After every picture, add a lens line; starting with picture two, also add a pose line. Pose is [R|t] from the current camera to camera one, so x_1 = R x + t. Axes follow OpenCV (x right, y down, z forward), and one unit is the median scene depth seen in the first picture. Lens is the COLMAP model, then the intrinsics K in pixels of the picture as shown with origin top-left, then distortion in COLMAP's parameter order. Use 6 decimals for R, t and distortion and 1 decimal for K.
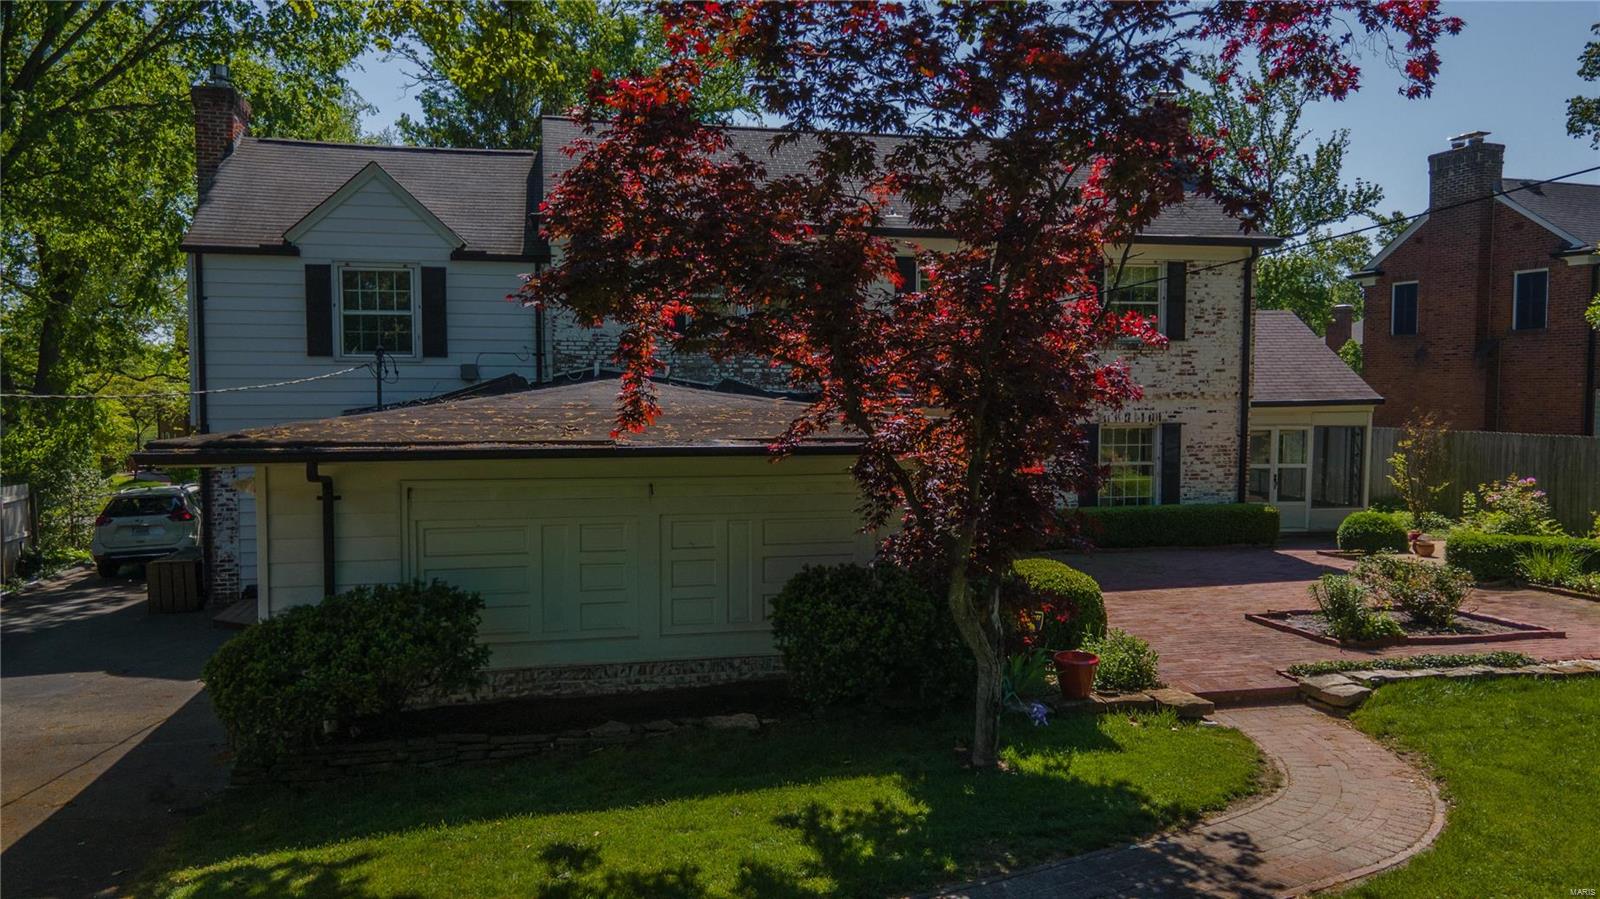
lens RADIAL K [[1166.7, 0, 811.9], [0, 1166.7, 446.2], [0, 0, 1]] dist [0.049399, 0.010906]
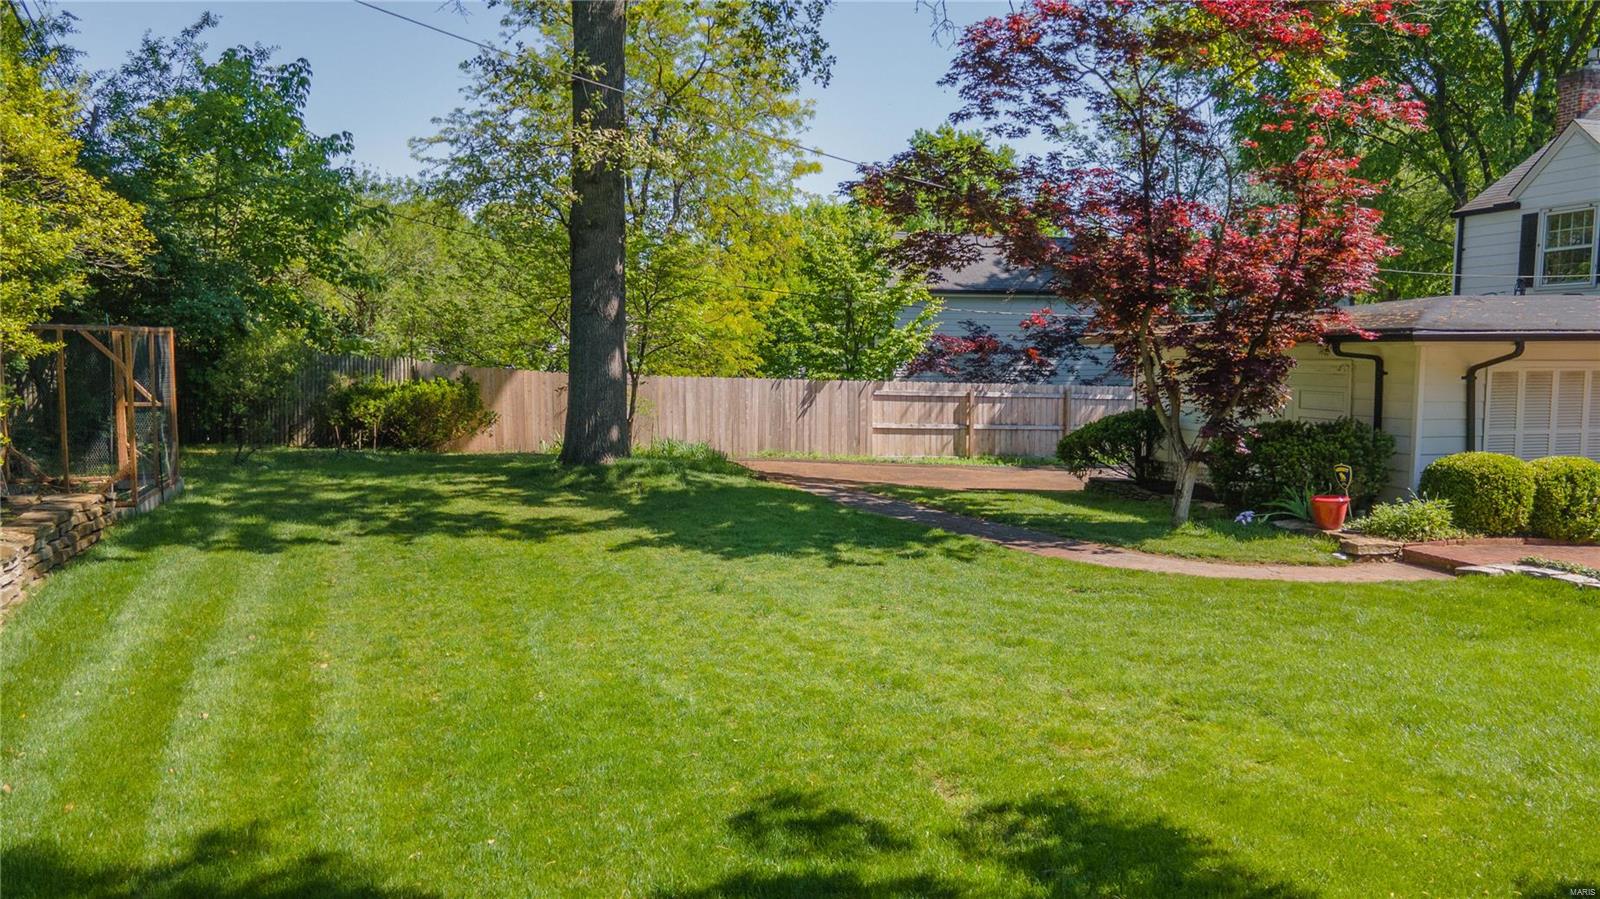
lens RADIAL K [[1172.4, 0, 829.3], [0, 1172.4, 438.6], [0, 0, 1]] dist [0.066704, 0.009528]
pose [[0.027167, 0.078479, -0.996545, 1.181308], [-0.054567, 0.995543, 0.076913, 0.036129], [0.998140, 0.052289, 0.031329, 0.316251]]
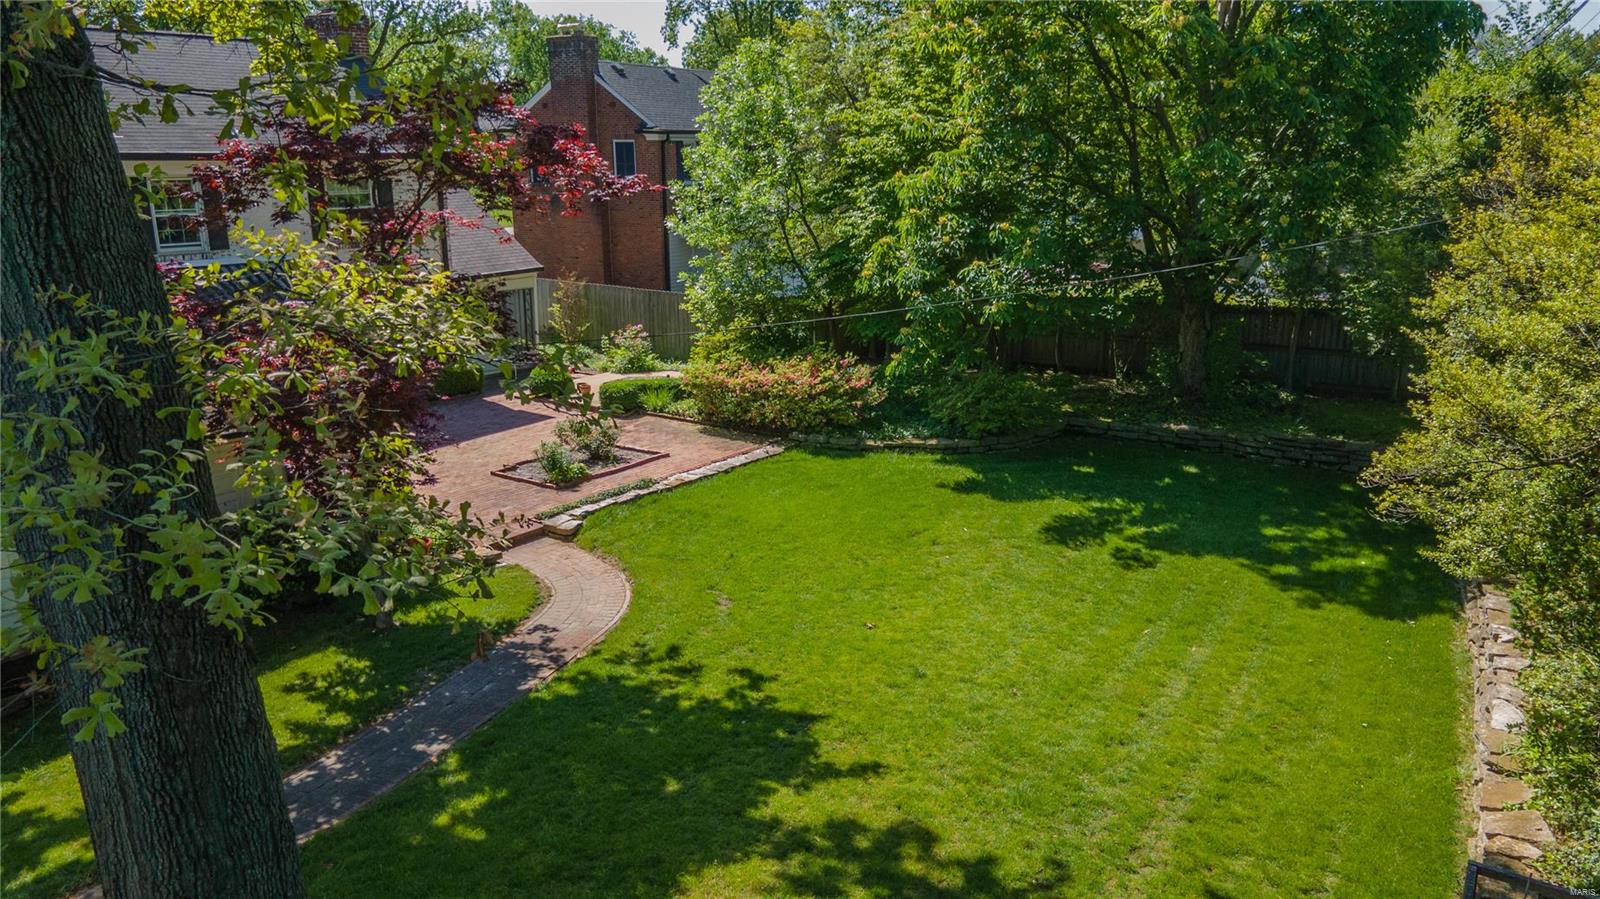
lens RADIAL K [[1166.7, 0, 811.9], [0, 1166.7, 446.2], [0, 0, 1]] dist [0.049399, 0.010906]
pose [[0.762244, -0.164371, 0.626073, -0.257501], [0.033217, 0.975879, 0.215769, -0.206451], [-0.646438, -0.143672, 0.749318, -0.383071]]
